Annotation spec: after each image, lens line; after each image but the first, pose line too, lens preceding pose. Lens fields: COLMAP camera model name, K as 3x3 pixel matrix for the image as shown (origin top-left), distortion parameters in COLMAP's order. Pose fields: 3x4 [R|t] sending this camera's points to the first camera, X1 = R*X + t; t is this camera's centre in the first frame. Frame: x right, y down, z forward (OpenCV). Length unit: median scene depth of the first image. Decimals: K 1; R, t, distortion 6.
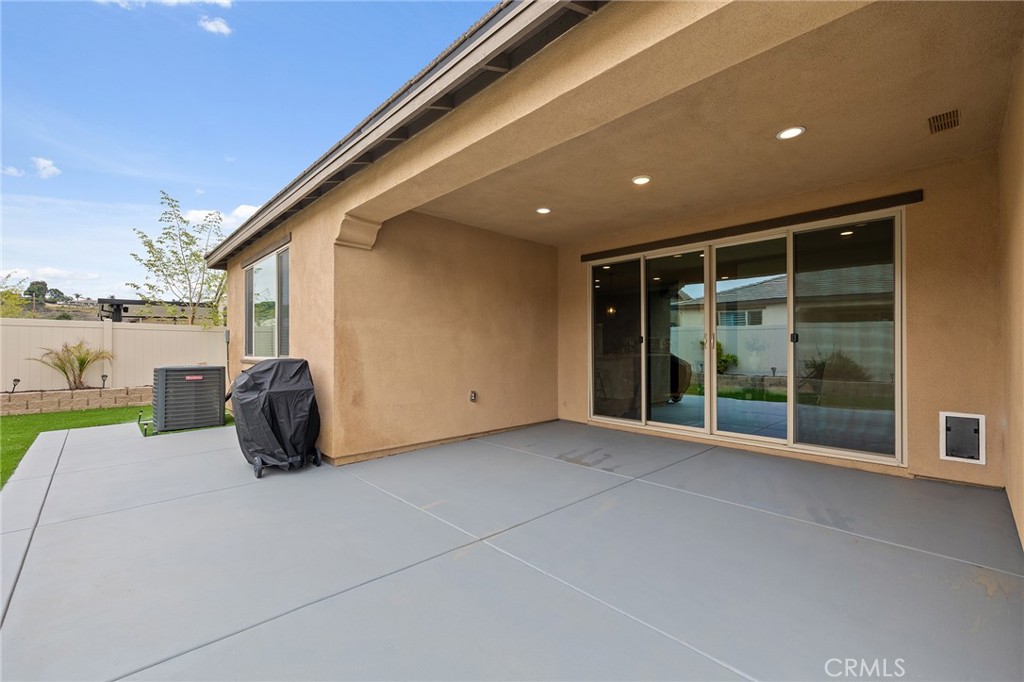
lens RADIAL K [[432.2, 0, 509.2], [0, 432.2, 334.1], [0, 0, 1]] dist [0.004607, 0.000678]
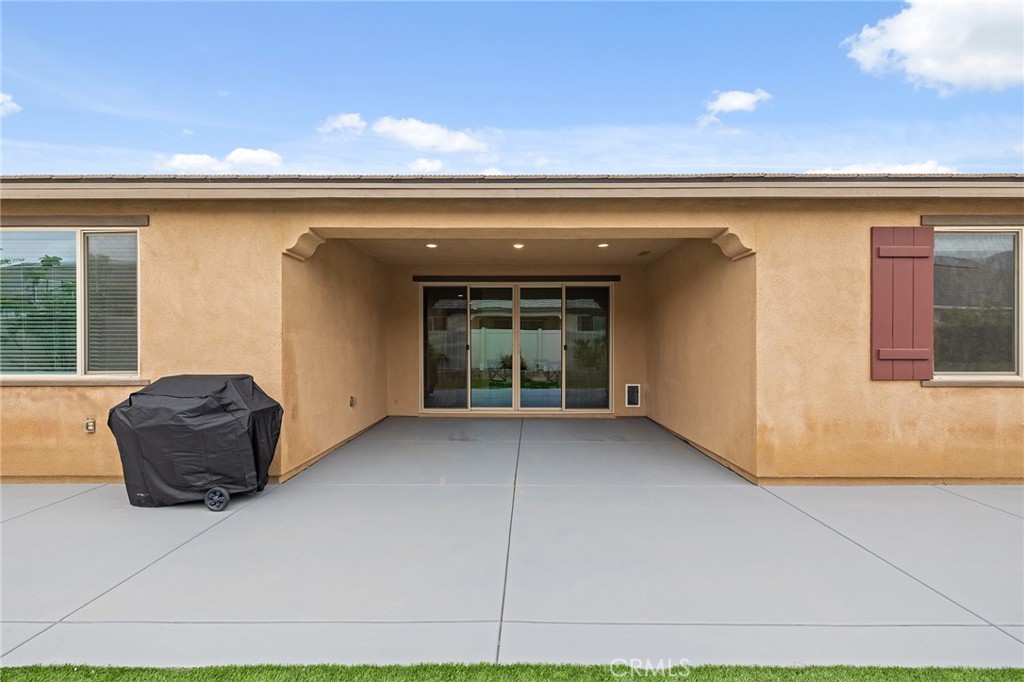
lens RADIAL K [[422.2, 0, 522.2], [0, 422.2, 341.1], [0, 0, 1]] dist [0.001626, 0.000270]
pose [[0.693101, 0.006903, 0.720807, -0.609782], [-0.023133, 0.999652, 0.012671, -0.032370], [-0.720469, -0.025457, 0.693020, -0.031067]]
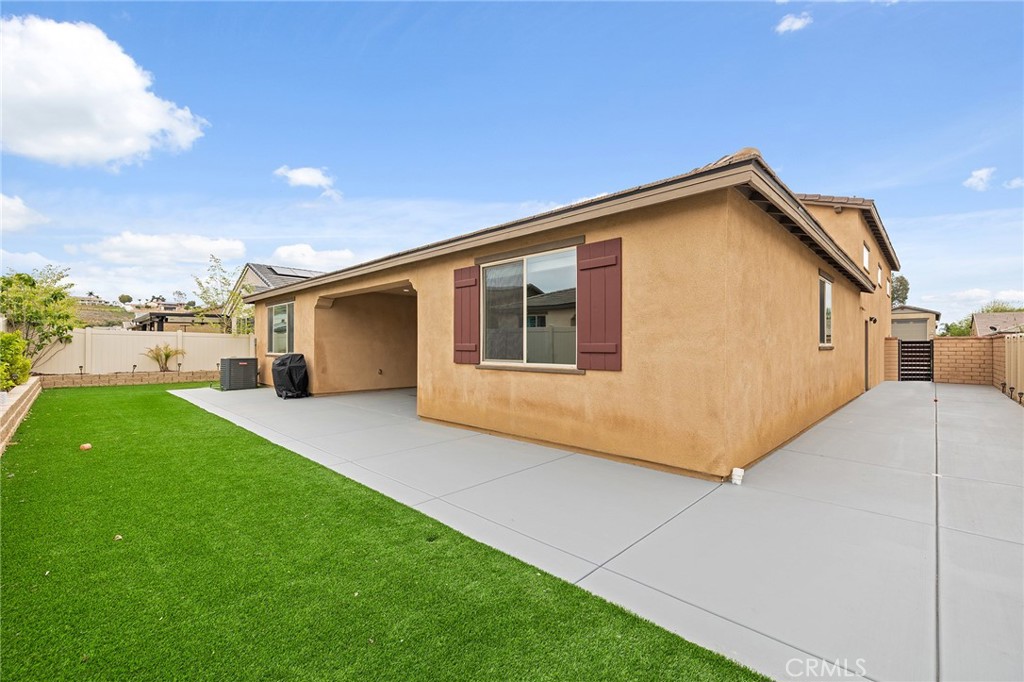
lens RADIAL K [[432.2, 0, 509.2], [0, 432.2, 334.1], [0, 0, 1]] dist [0.004607, 0.000678]
pose [[0.999474, 0.003943, 0.032187, 0.534861], [-0.004091, 0.999981, 0.004551, -0.059984], [-0.032168, -0.004680, 0.999472, -1.282035]]
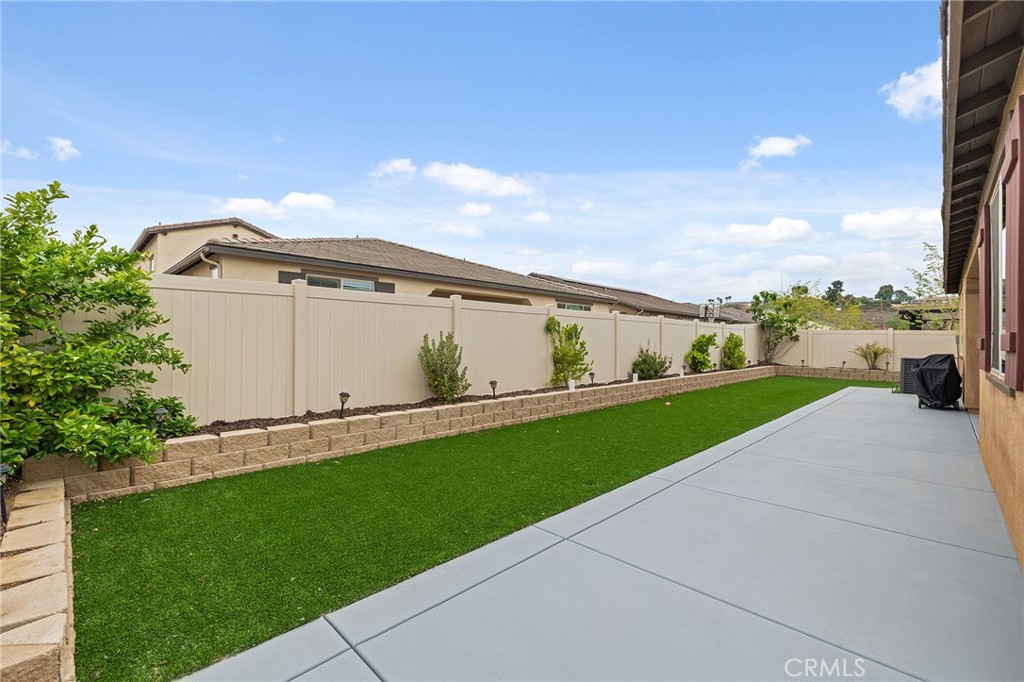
lens RADIAL K [[431.3, 0, 509.8], [0, 431.3, 343.4], [0, 0, 1]] dist [0.002786, 0.000213]
pose [[0.028833, 0.008838, -0.999545, 1.180110], [0.019009, 0.999775, 0.009388, -0.038665], [0.999403, -0.019271, 0.028659, -0.858214]]
